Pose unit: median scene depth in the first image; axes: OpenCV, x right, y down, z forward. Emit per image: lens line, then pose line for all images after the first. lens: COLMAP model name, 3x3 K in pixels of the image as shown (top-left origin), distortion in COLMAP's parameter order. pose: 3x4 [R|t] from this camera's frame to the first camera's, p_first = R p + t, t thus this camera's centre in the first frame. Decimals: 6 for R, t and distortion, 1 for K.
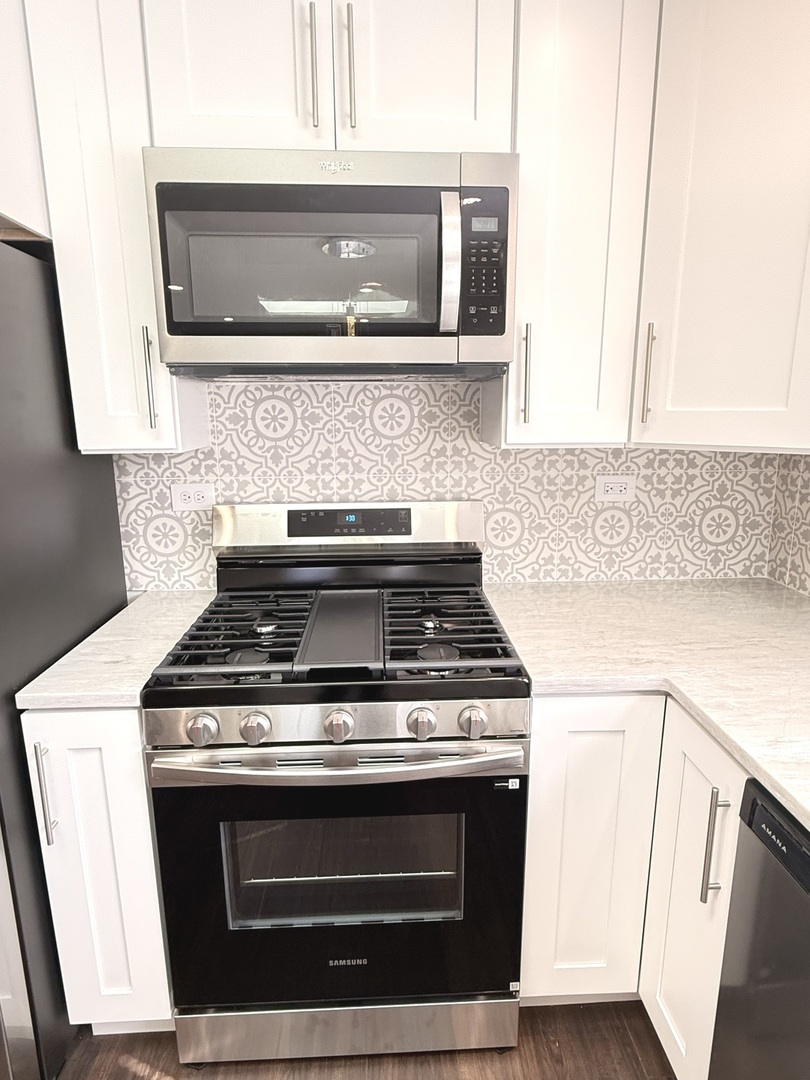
lens RADIAL K [[597.5, 0, 403.5], [0, 597.5, 537.2], [0, 0, 1]] dist [-0.002344, -0.000769]
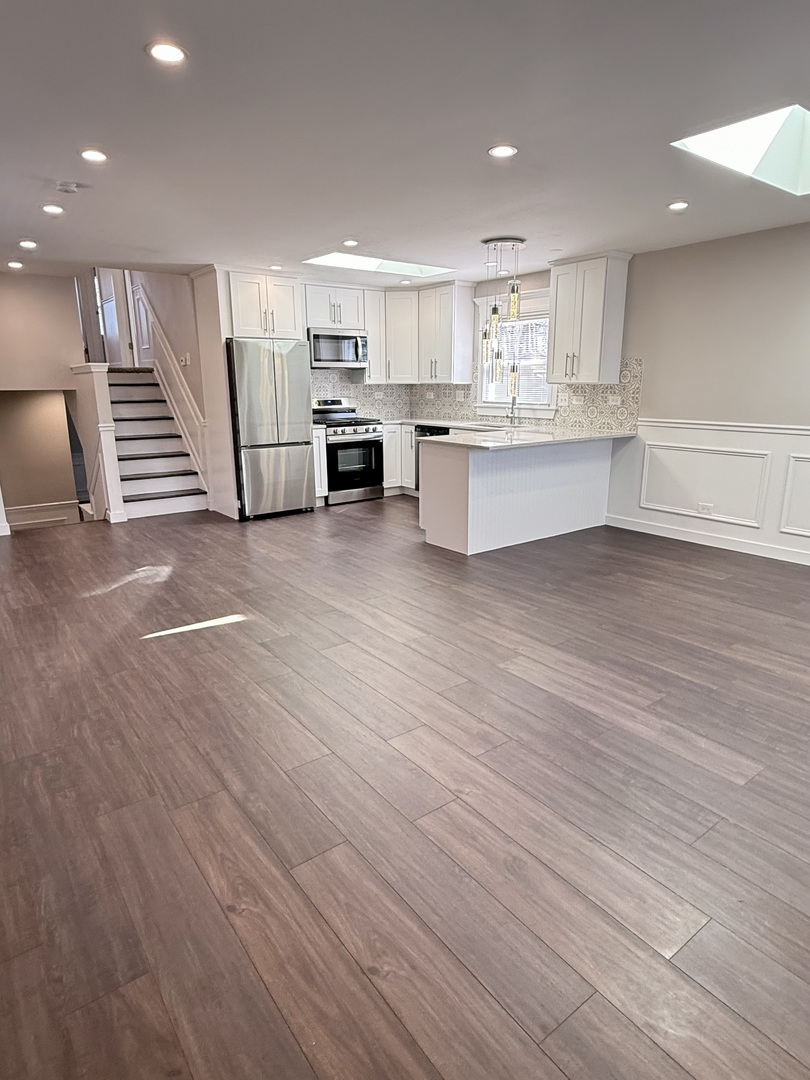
lens RADIAL K [[626.9, 0, 403.5], [0, 626.9, 539.1], [0, 0, 1]] dist [-0.000233, 0.000494]
pose [[0.826845, -0.138279, 0.545167, -2.205051], [0.120264, 0.990355, 0.068795, 0.688519], [-0.549422, 0.008681, 0.835500, -2.999347]]
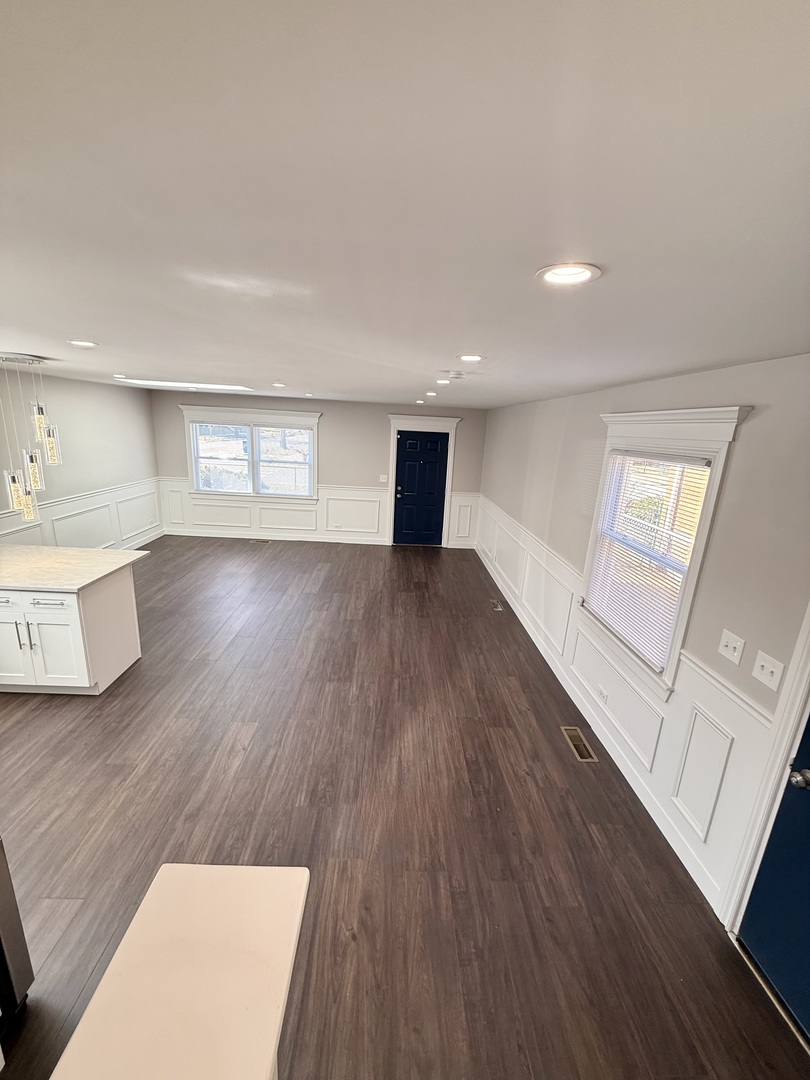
lens RADIAL K [[428.8, 0, 403.5], [0, 428.8, 537.4], [0, 0, 1]] dist [-0.000663, 0.000163]
pose [[-0.998639, -0.051408, 0.008797, -1.677329], [-0.042022, 0.892990, 0.448110, -0.614681], [-0.030892, 0.447130, -0.893935, 1.041990]]
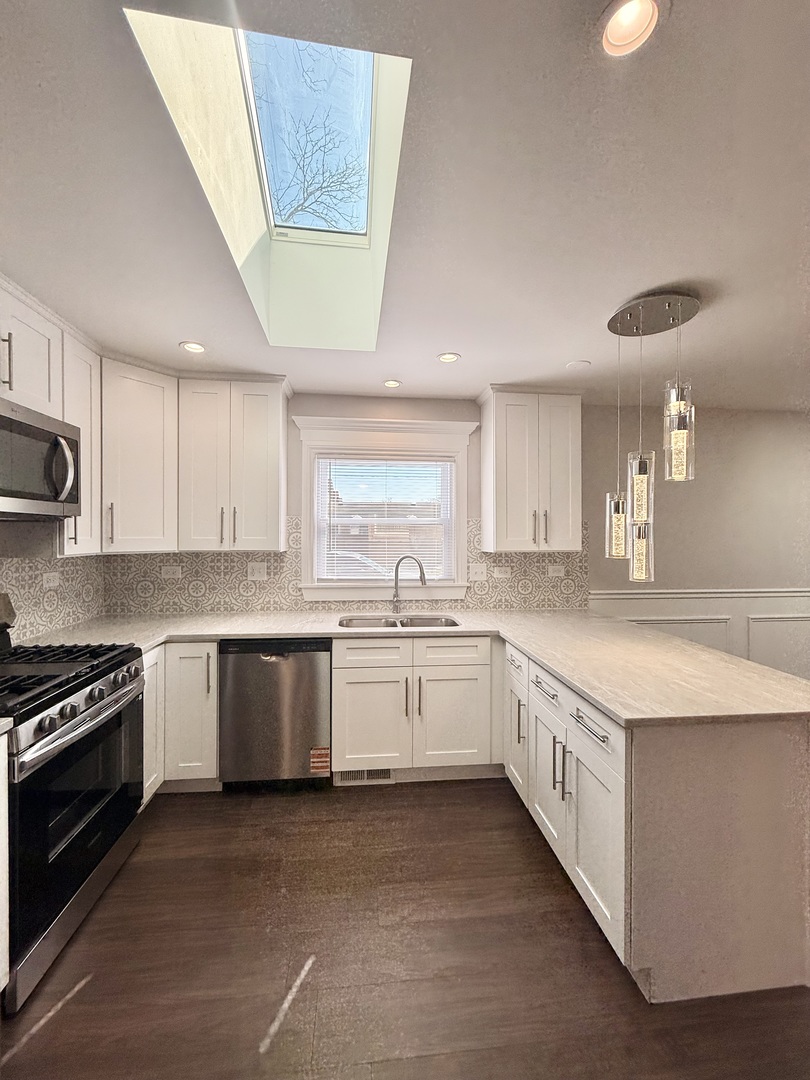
lens RADIAL K [[428.8, 0, 403.5], [0, 428.8, 537.4], [0, 0, 1]] dist [-0.000663, 0.000163]
pose [[-0.059315, -0.001834, 0.998238, -1.086986], [0.207157, 0.978206, 0.014107, -0.002147], [-0.976508, 0.207629, -0.057642, -0.016192]]
